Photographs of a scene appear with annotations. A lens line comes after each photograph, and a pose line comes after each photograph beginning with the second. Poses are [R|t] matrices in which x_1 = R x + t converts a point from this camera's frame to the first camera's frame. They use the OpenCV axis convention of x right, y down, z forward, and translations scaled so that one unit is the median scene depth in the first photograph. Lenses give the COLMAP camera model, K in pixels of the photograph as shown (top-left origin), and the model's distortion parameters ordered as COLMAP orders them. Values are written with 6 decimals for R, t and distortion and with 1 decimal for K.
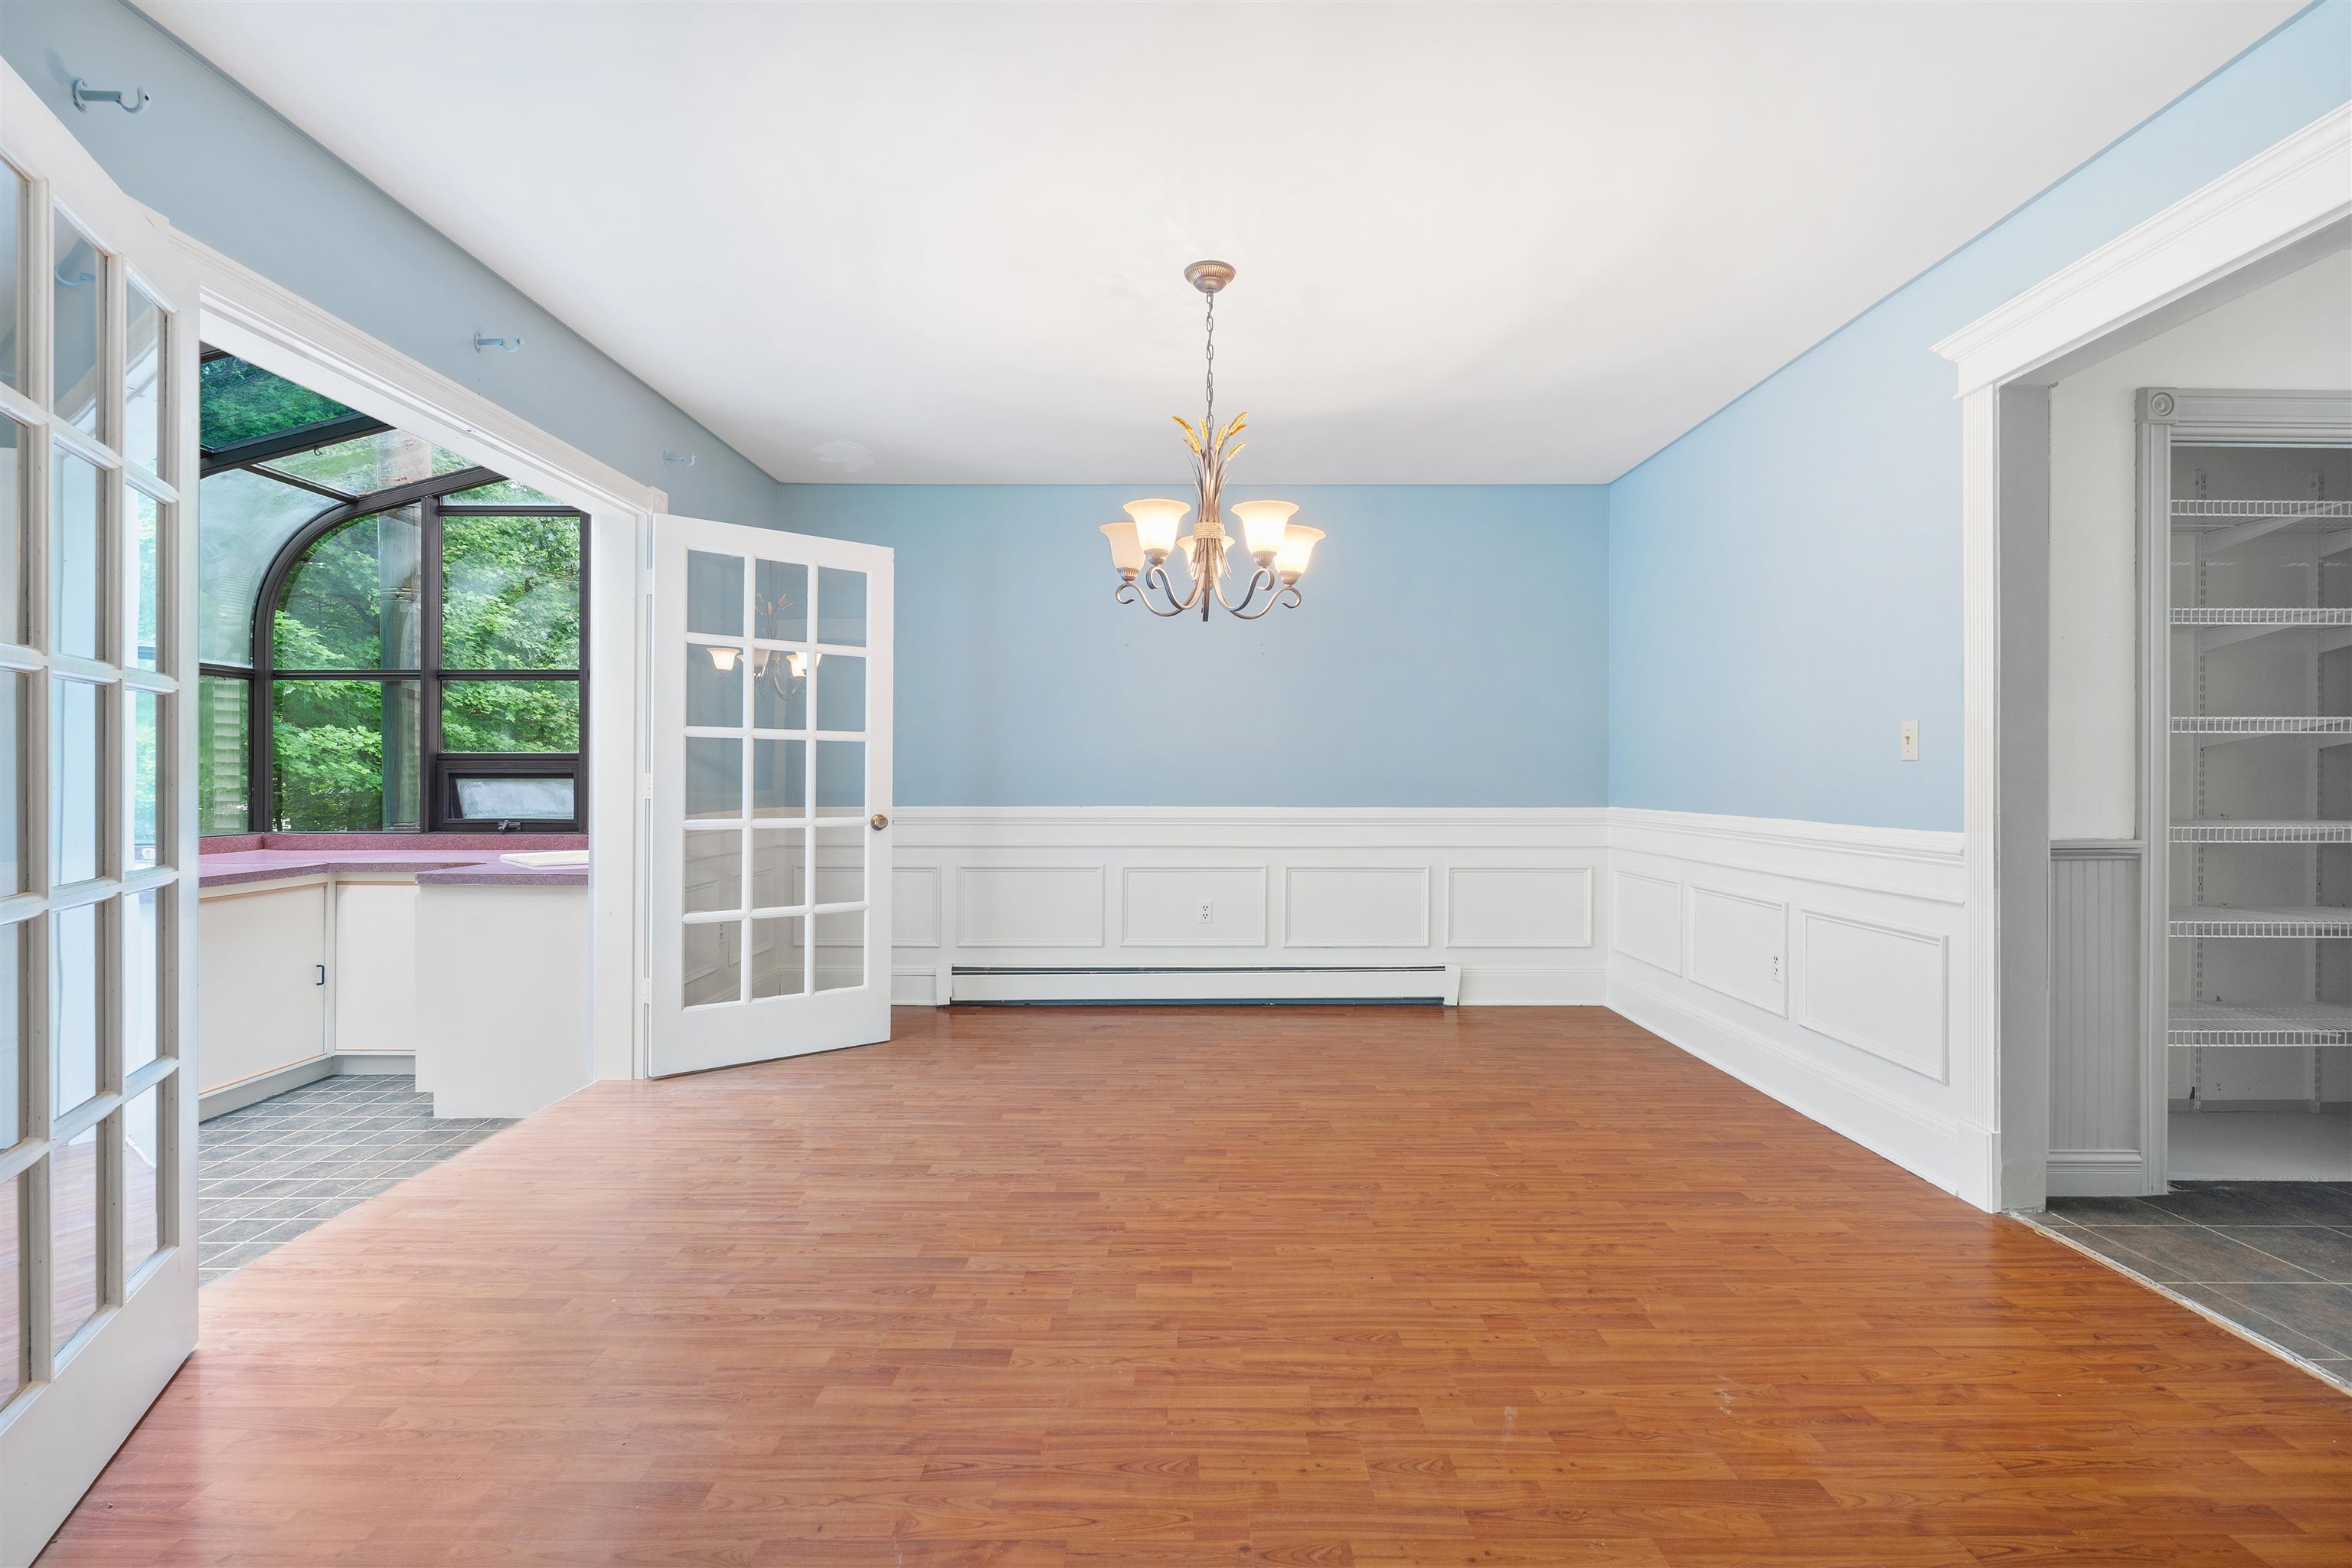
lens RADIAL K [[1103.6, 0, 1206.6], [0, 1103.6, 787.7], [0, 0, 1]] dist [-0.001110, -0.000037]
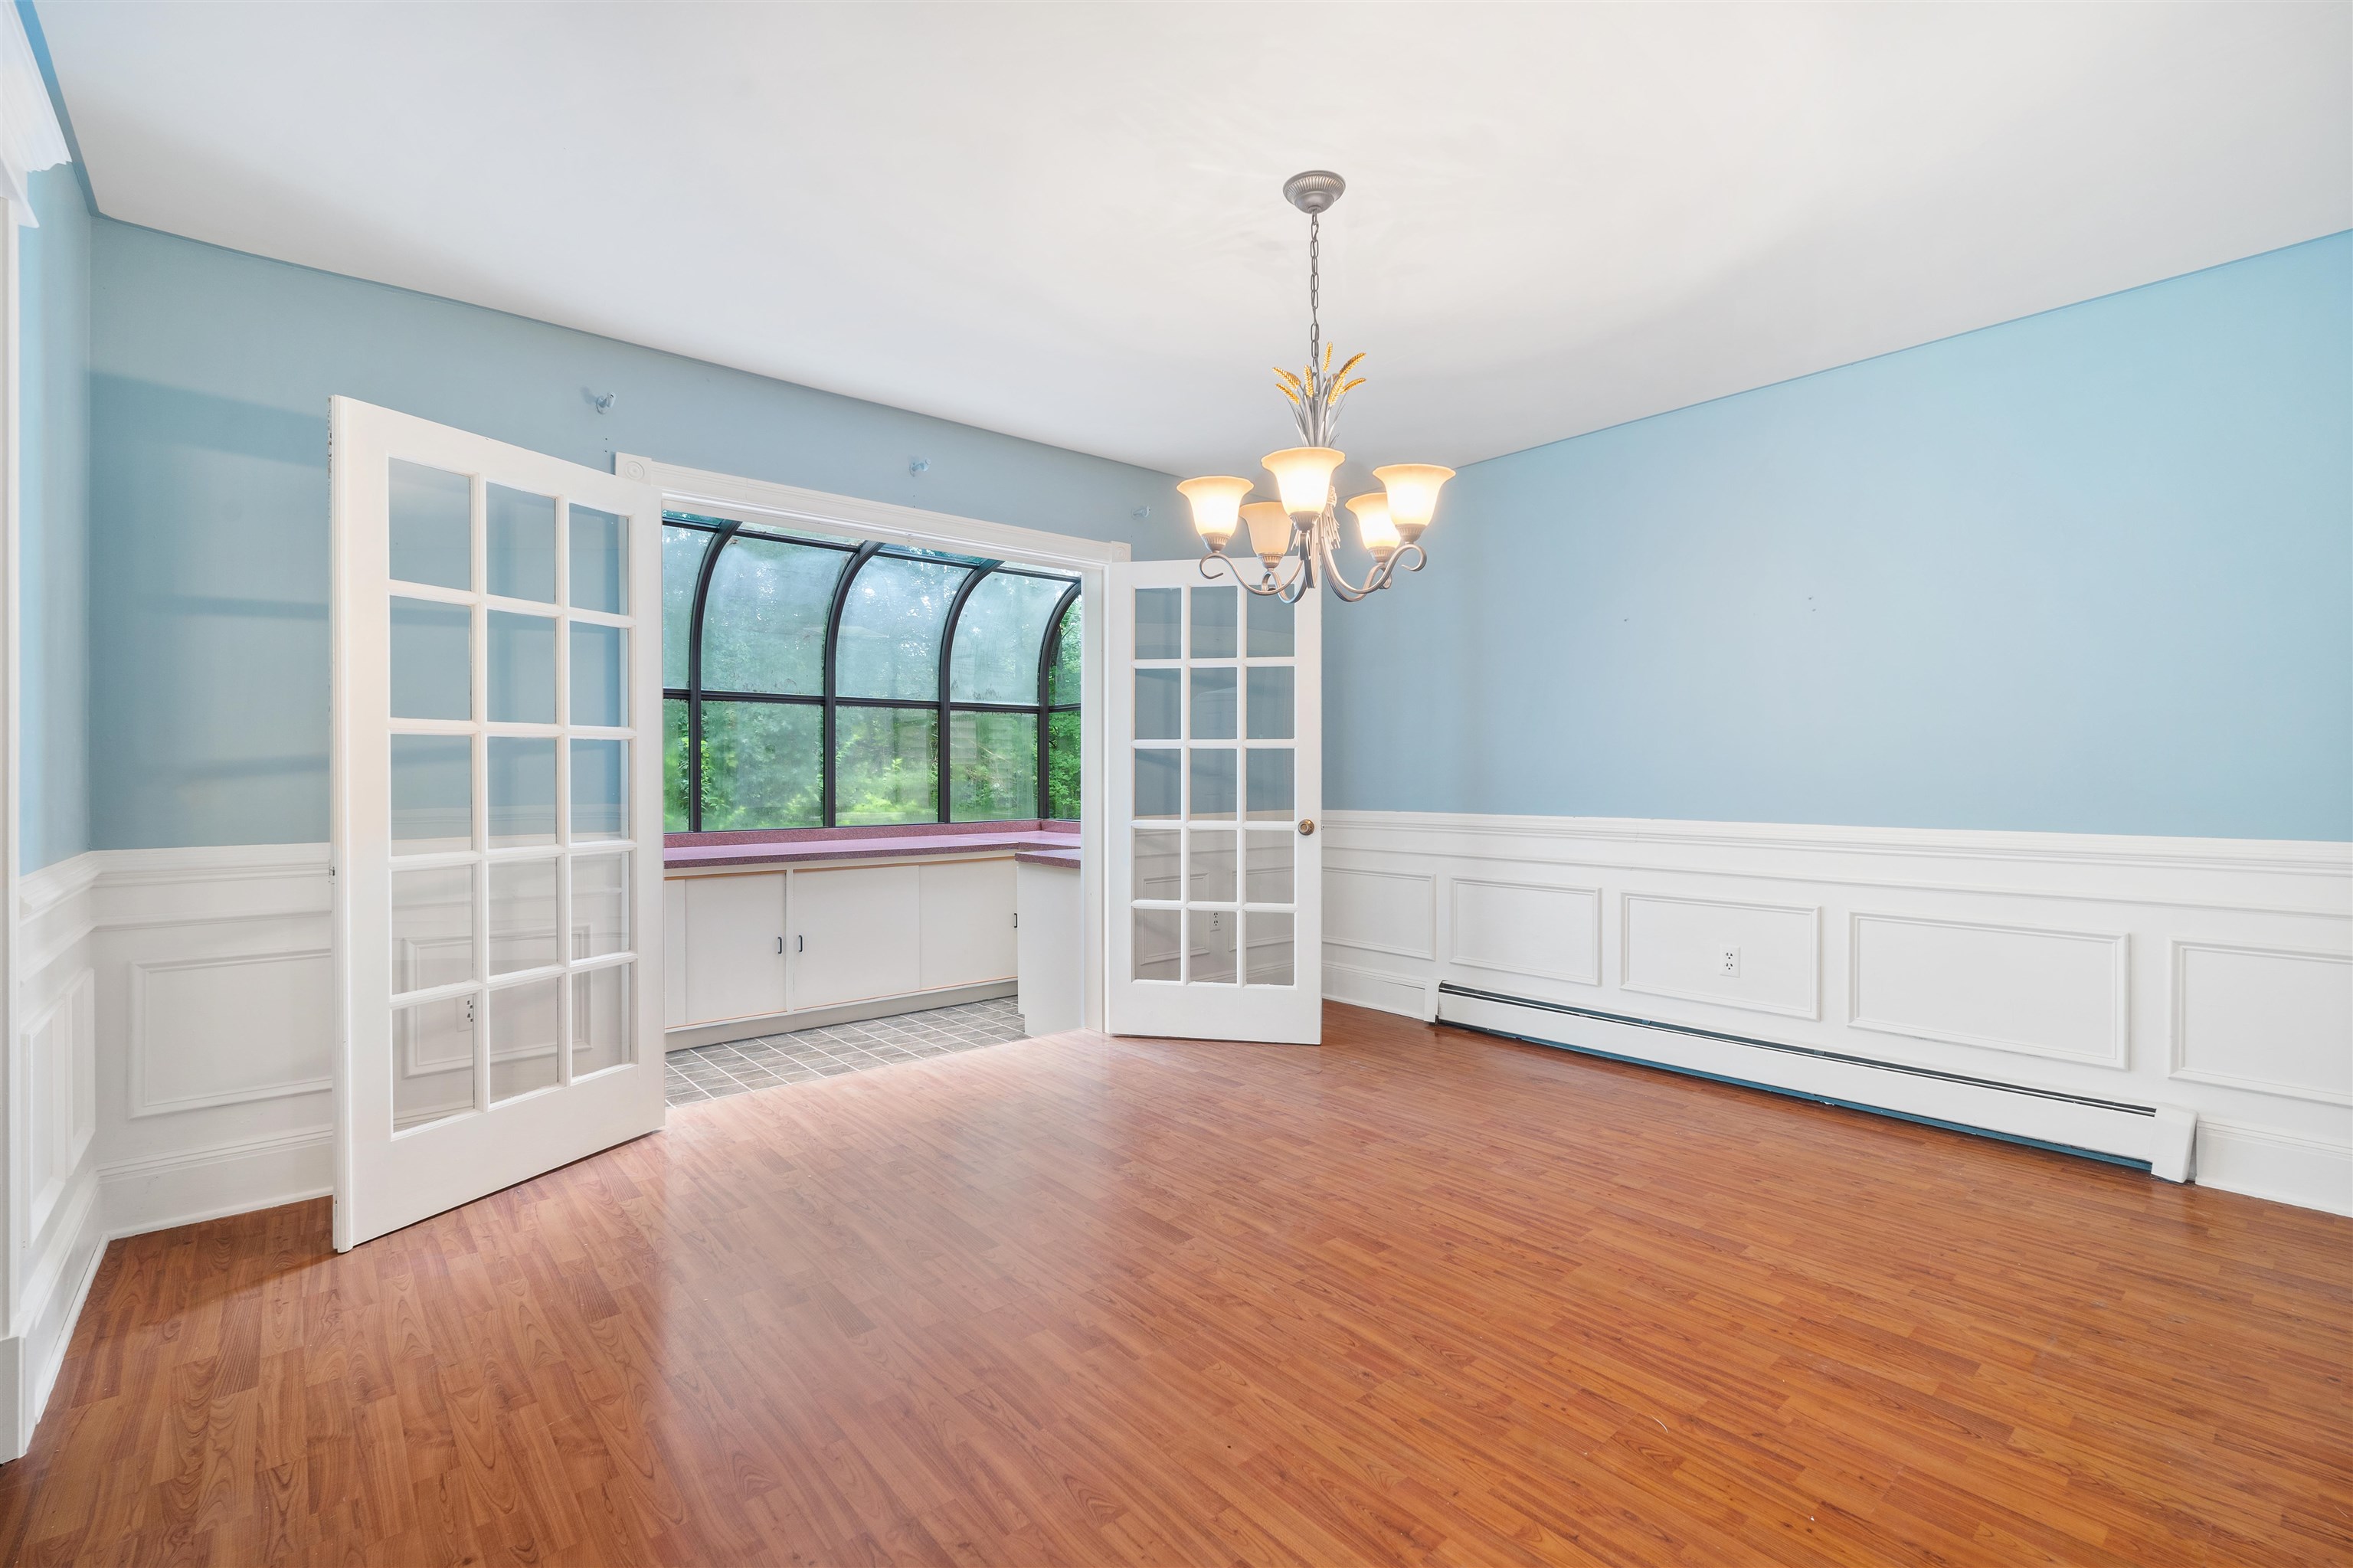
lens RADIAL K [[1081.7, 0, 1176.5], [0, 1081.7, 784.0], [0, 0, 1]] dist [-0.002279, 0.000195]
pose [[0.616380, 0.005191, -0.787432, 0.444477], [-0.003504, 0.999986, 0.003849, -0.013098], [0.787441, 0.000387, 0.616390, 0.312674]]
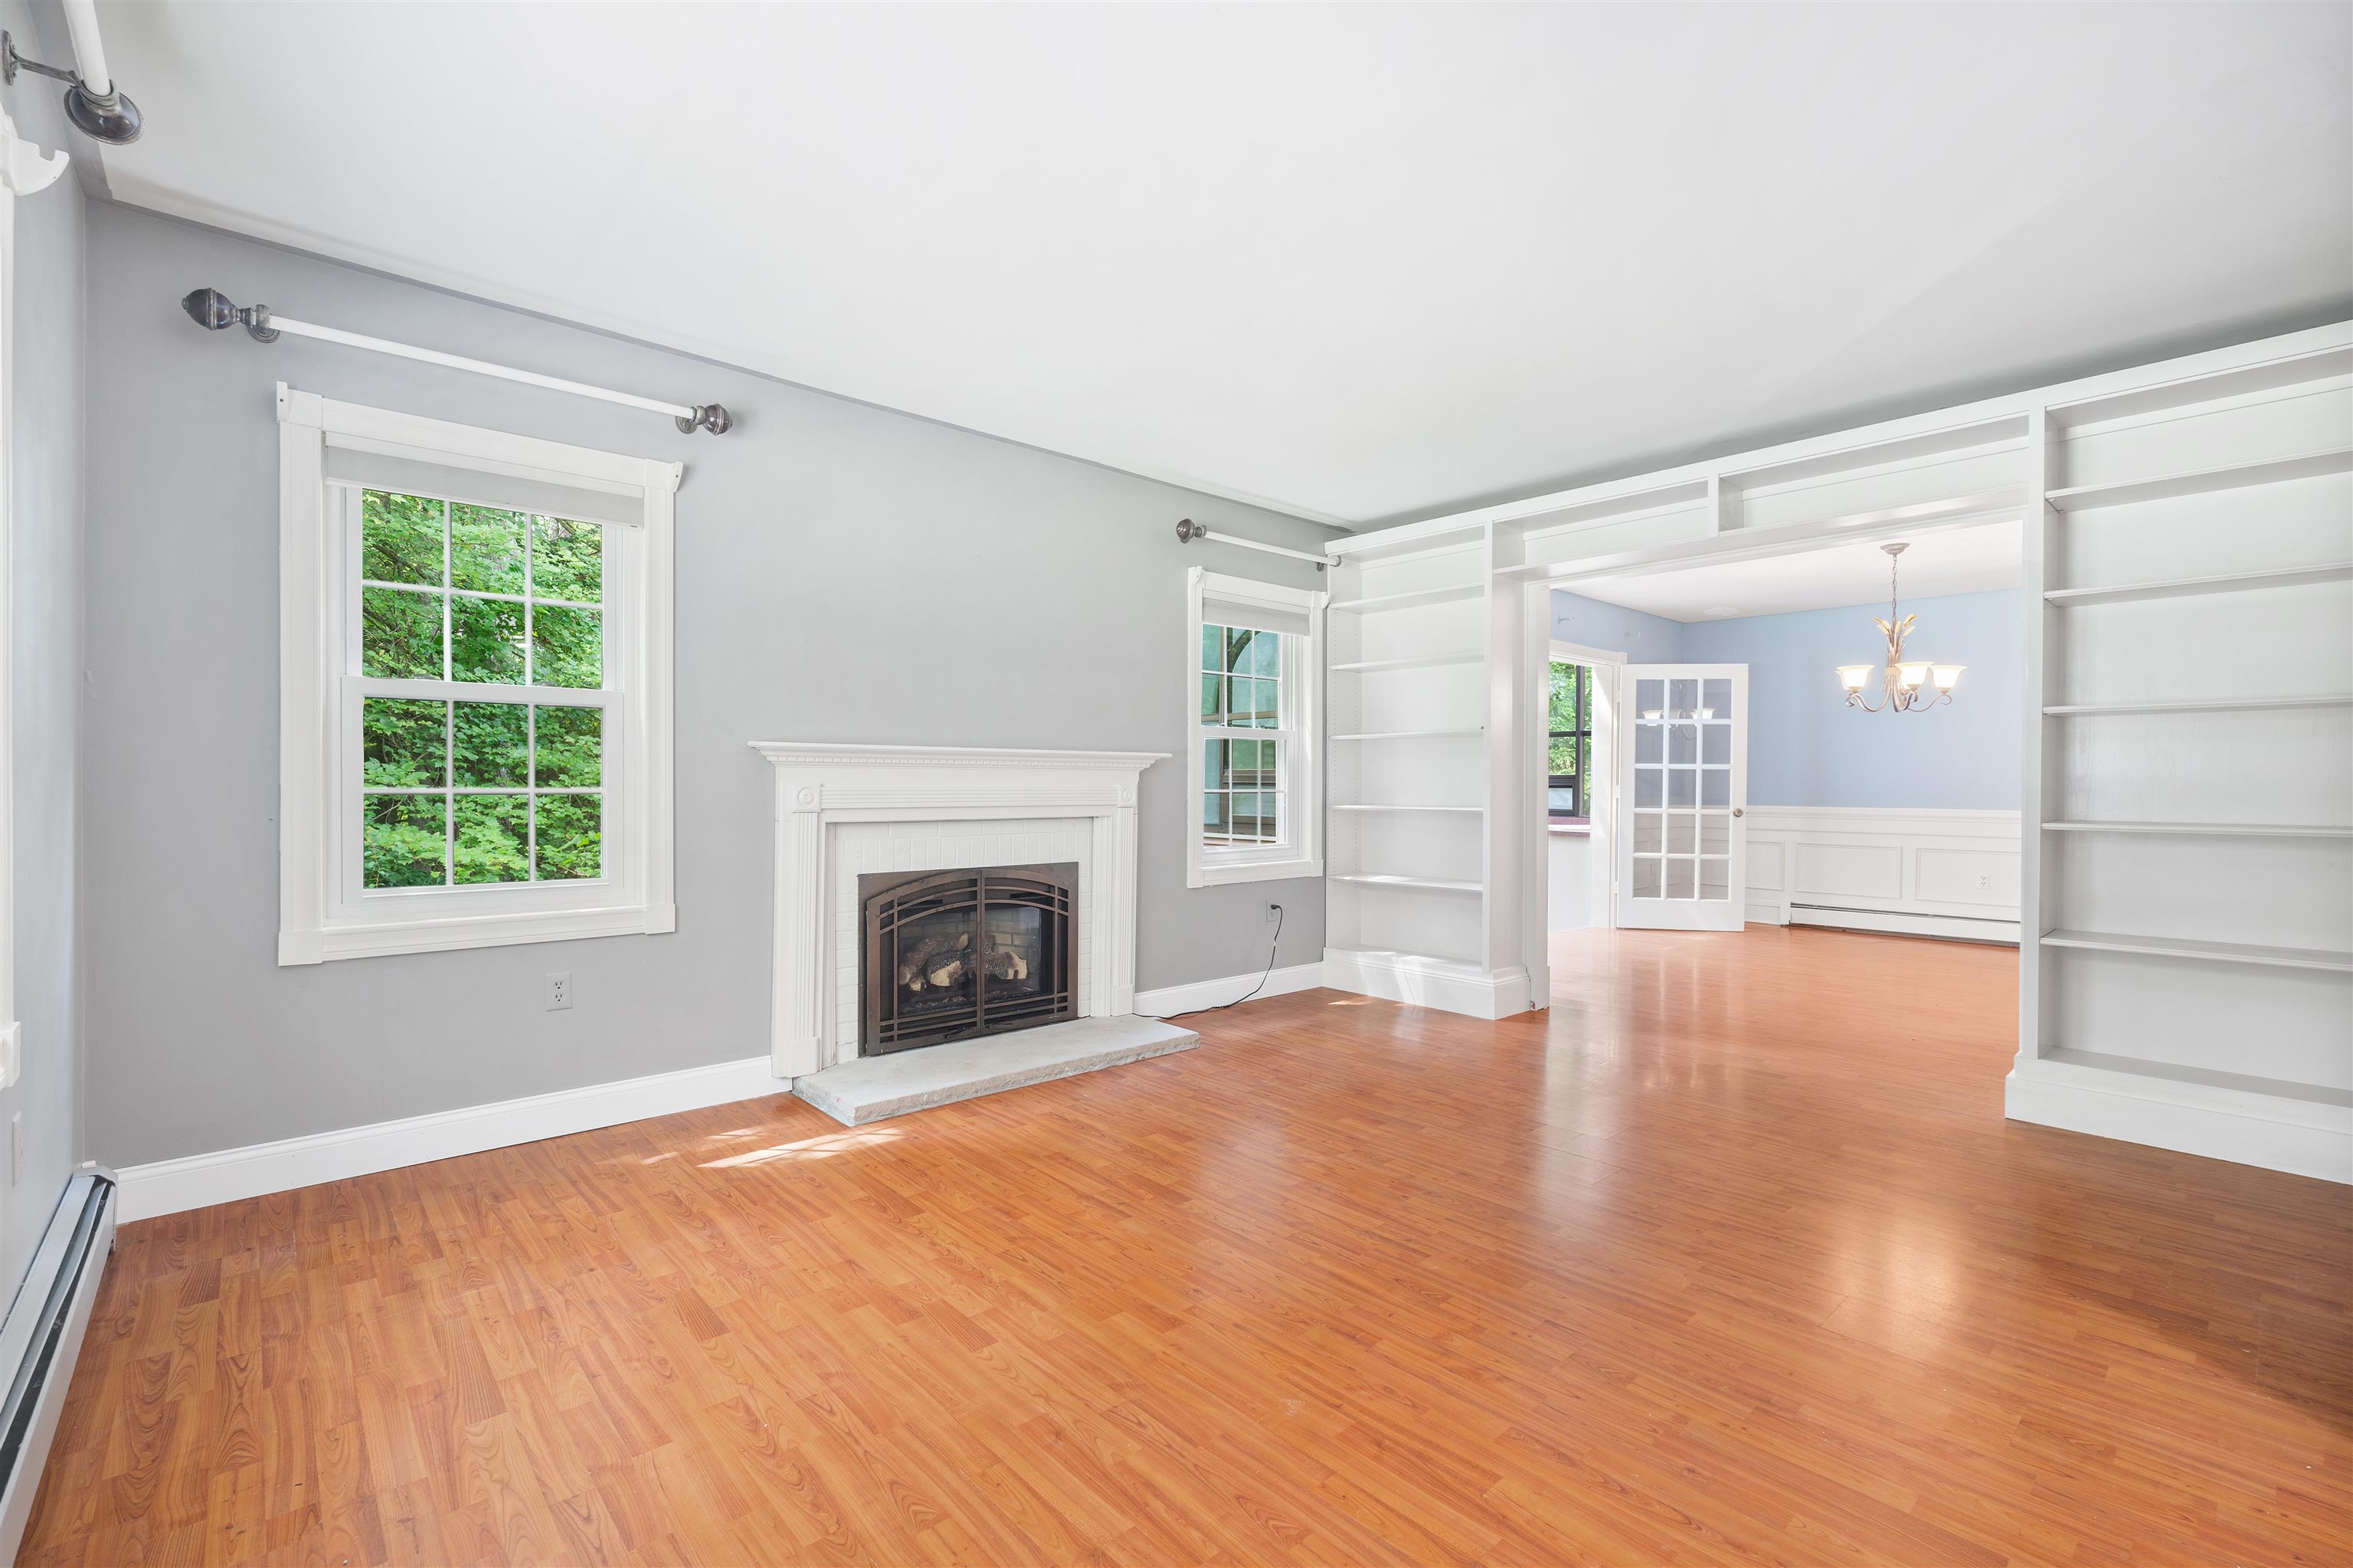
lens RADIAL K [[1006.1, 0, 1176.5], [0, 1006.1, 784.0], [0, 0, 1]] dist [-0.002302, -0.000259]
pose [[0.660722, 0.001431, -0.750630, 0.373929], [-0.011248, 0.999905, -0.007995, 0.007557], [0.750547, 0.013726, 0.660675, -0.887099]]
